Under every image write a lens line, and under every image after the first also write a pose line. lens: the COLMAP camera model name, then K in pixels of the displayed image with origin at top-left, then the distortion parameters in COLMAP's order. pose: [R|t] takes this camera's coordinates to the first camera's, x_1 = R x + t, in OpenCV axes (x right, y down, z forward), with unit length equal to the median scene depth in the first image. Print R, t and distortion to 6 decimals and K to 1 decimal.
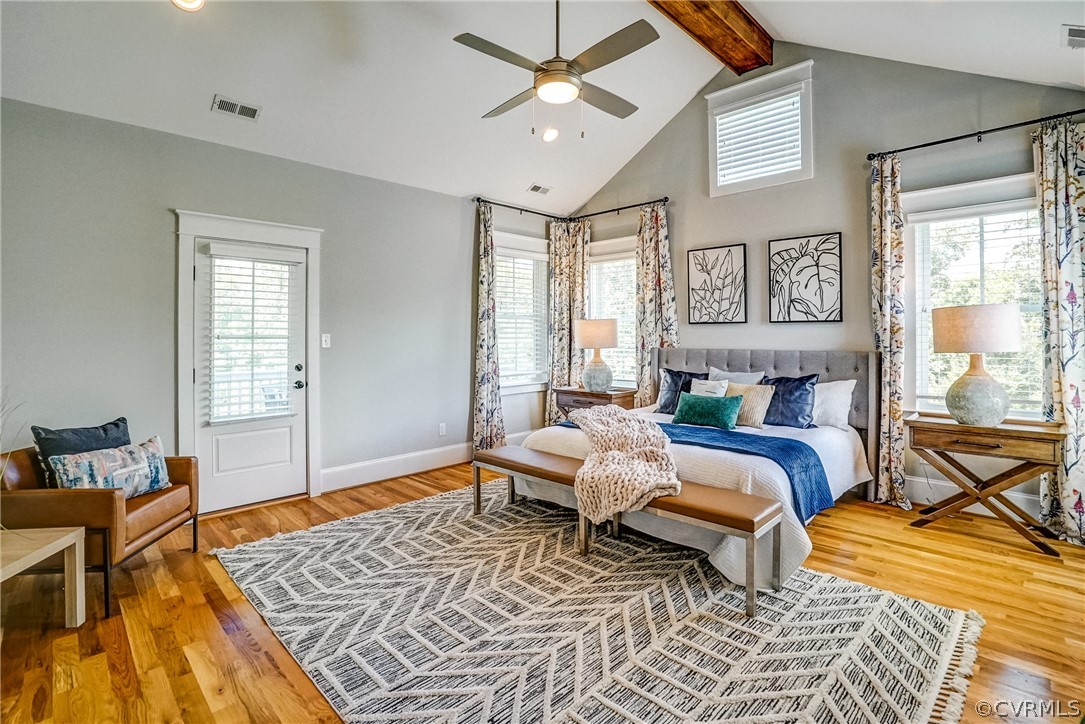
lens RADIAL K [[524.0, 0, 540.5], [0, 524.0, 331.7], [0, 0, 1]] dist [-0.064643, 0.030078]
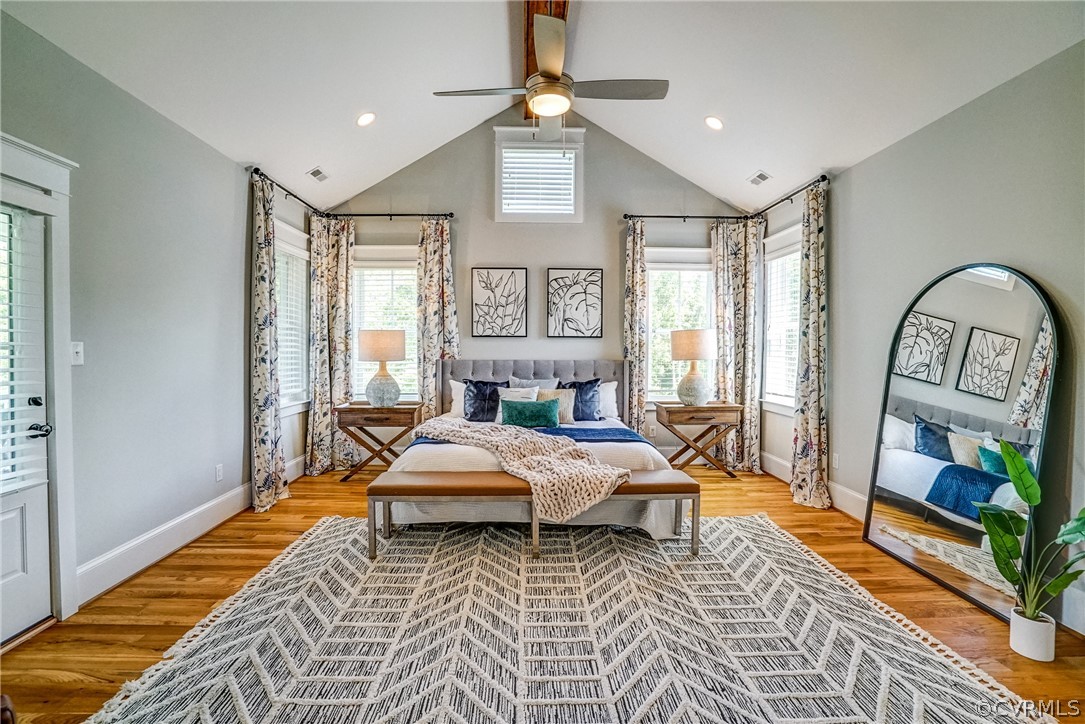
lens RADIAL K [[509.9, 0, 542.5], [0, 509.9, 362.0], [0, 0, 1]] dist [-0.065133, 0.025823]
pose [[0.682633, -0.015005, 0.730607, -0.419584], [-0.009605, 0.999519, 0.029501, 0.004890], [-0.730698, -0.027156, 0.682160, 0.201655]]
